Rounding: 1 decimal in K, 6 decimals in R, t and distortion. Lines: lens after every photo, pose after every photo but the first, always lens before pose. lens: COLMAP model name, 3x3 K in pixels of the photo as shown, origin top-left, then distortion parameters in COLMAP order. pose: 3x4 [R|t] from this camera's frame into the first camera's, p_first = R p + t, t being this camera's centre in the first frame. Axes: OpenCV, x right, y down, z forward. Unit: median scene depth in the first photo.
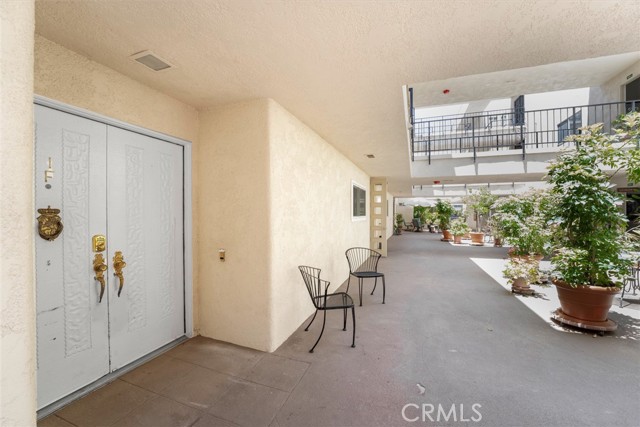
lens RADIAL K [[263.3, 0, 319.1], [0, 263.3, 215.5], [0, 0, 1]] dist [-0.002197, 0.000416]
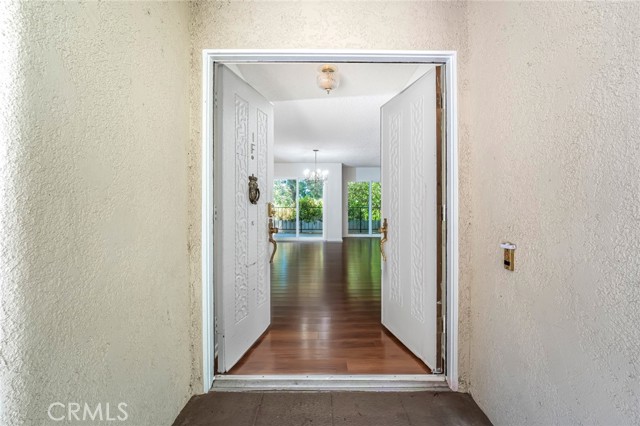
lens RADIAL K [[260.4, 0, 310.6], [0, 260.4, 204.5], [0, 0, 1]] dist [-0.013077, 0.000192]
pose [[0.341671, -0.001341, -0.939819, -0.085906], [-0.006142, 0.999974, -0.003660, 0.083034], [0.939800, 0.007023, 0.341654, 0.670220]]
